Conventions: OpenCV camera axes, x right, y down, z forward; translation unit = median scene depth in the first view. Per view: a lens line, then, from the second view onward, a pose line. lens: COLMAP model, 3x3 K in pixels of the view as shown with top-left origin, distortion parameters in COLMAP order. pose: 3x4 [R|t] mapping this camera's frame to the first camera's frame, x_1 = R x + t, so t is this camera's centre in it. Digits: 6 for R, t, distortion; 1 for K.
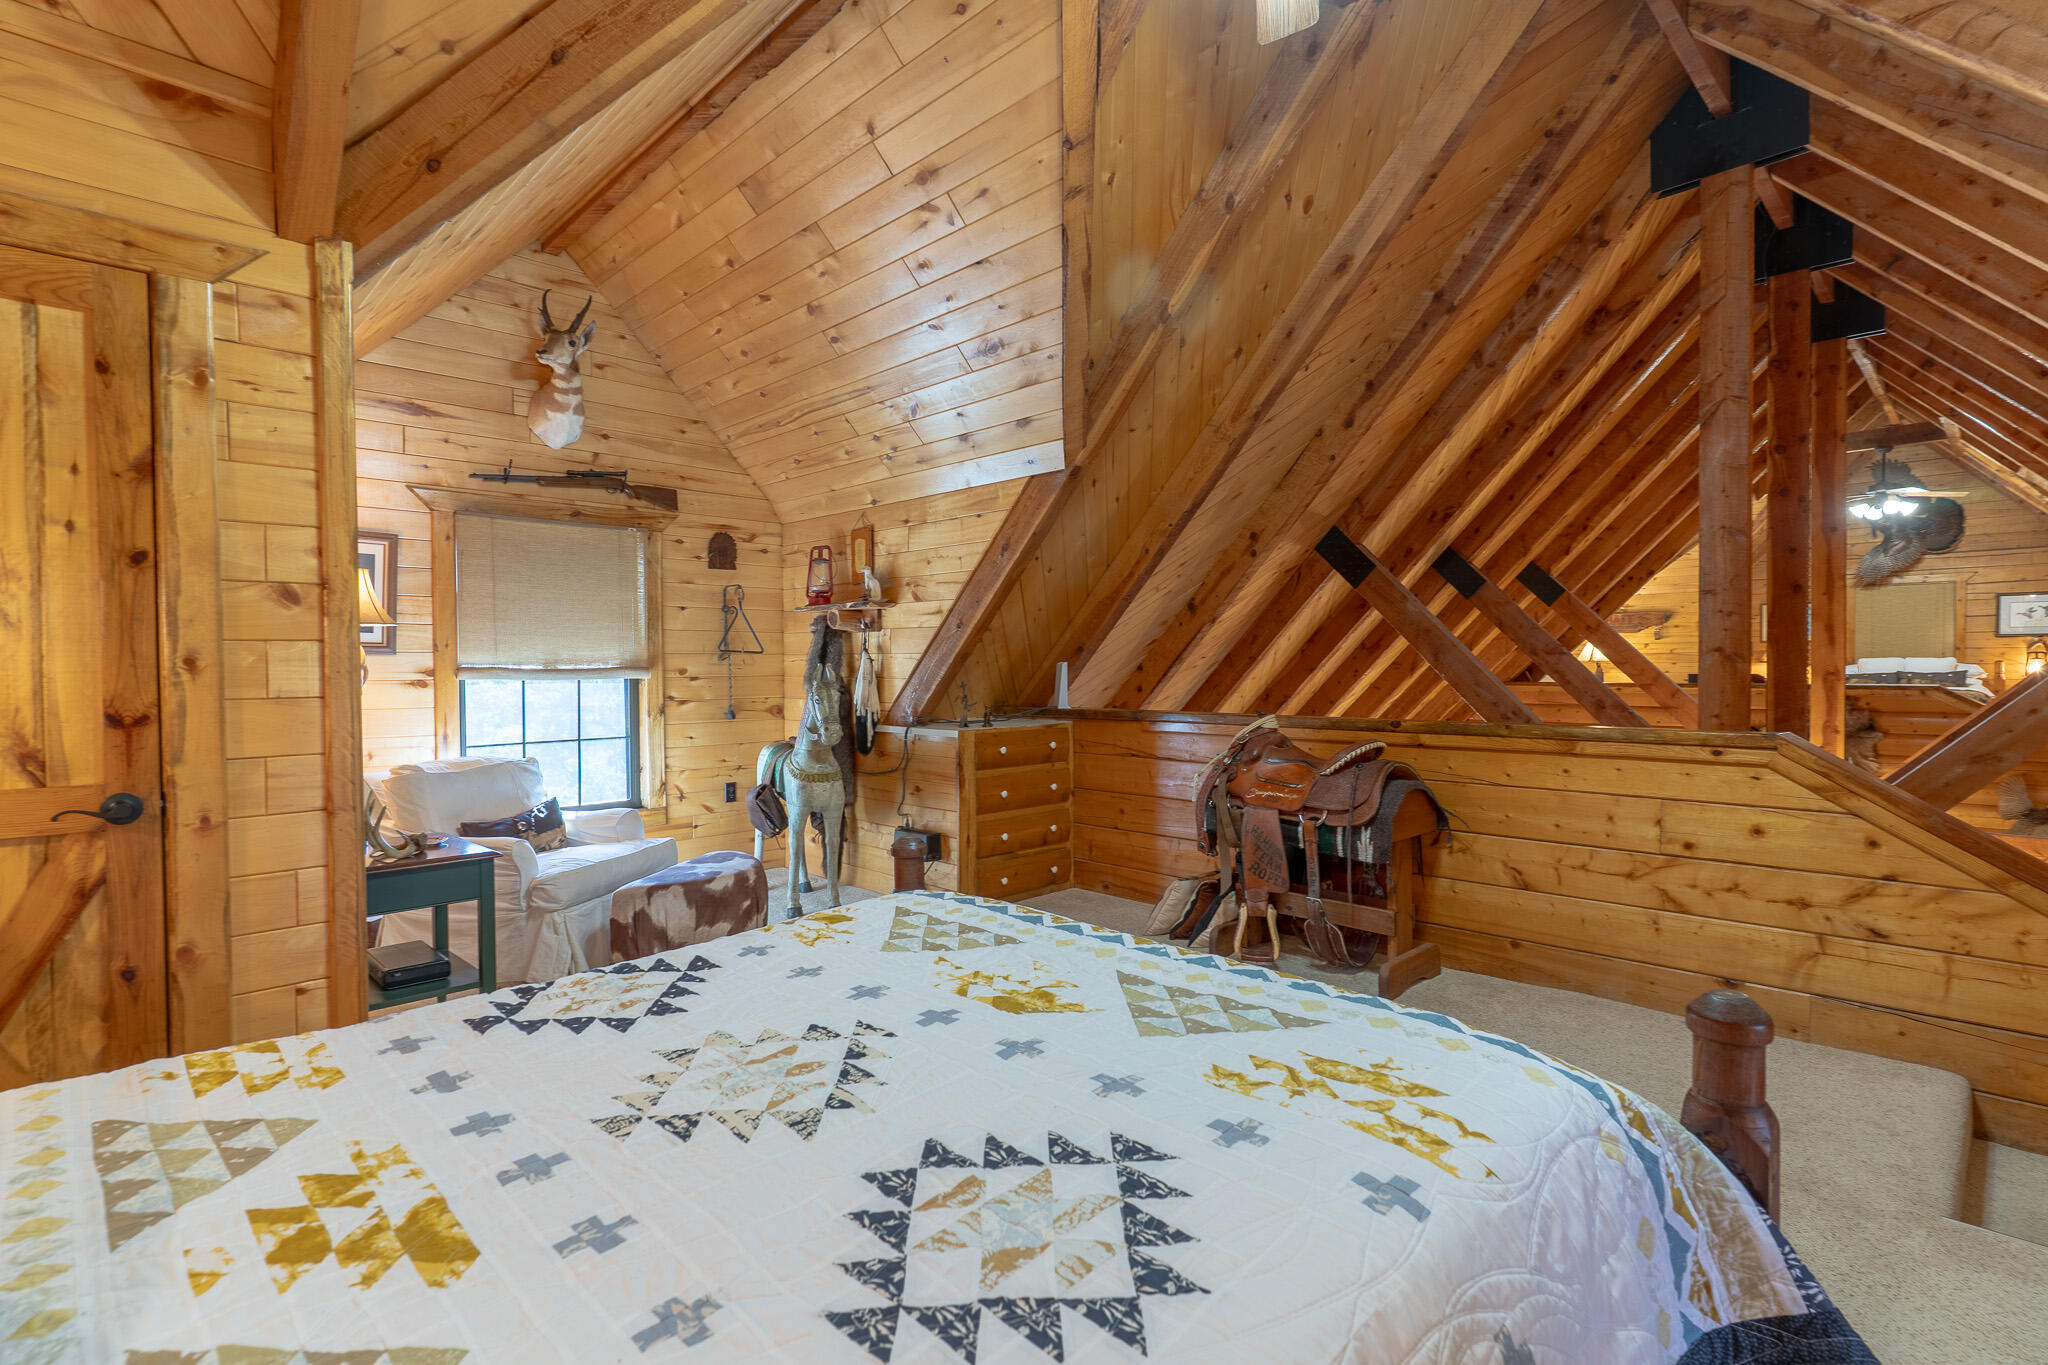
lens RADIAL K [[987.5, 0, 1026.0], [0, 987.5, 686.9], [0, 0, 1]] dist [0.004561, 0.000099]
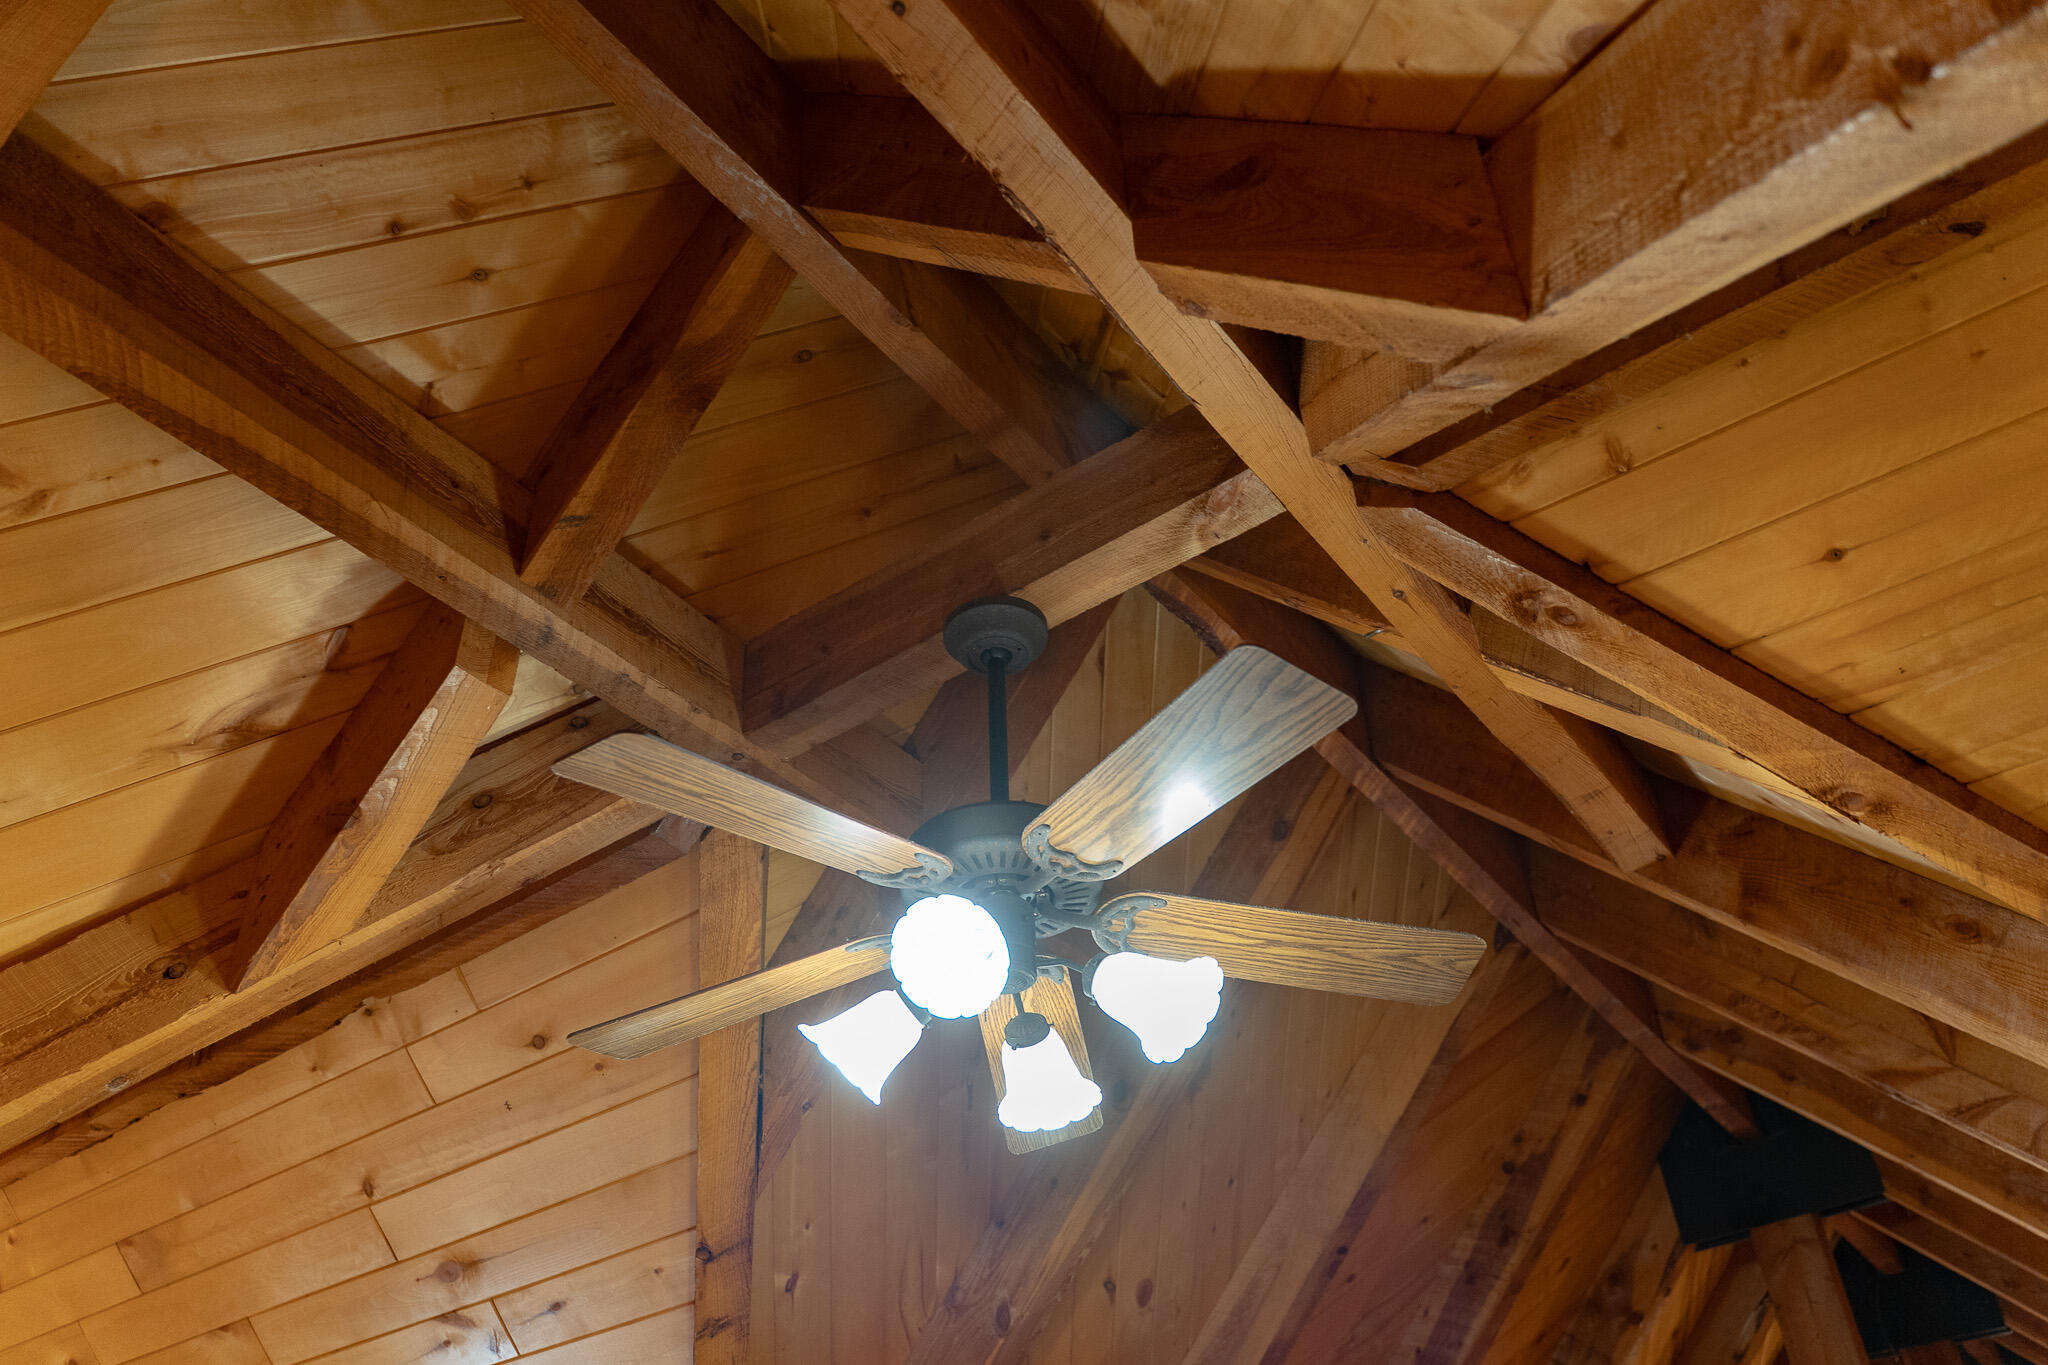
lens RADIAL K [[1712.3, 0, 1022.6], [0, 1712.3, 678.0], [0, 0, 1]] dist [-0.008298, -0.002884]
pose [[0.987343, 0.067026, 0.143741, 0.046413], [0.039605, 0.773401, -0.632678, -0.138223], [-0.153575, 0.630363, 0.760958, 0.013589]]
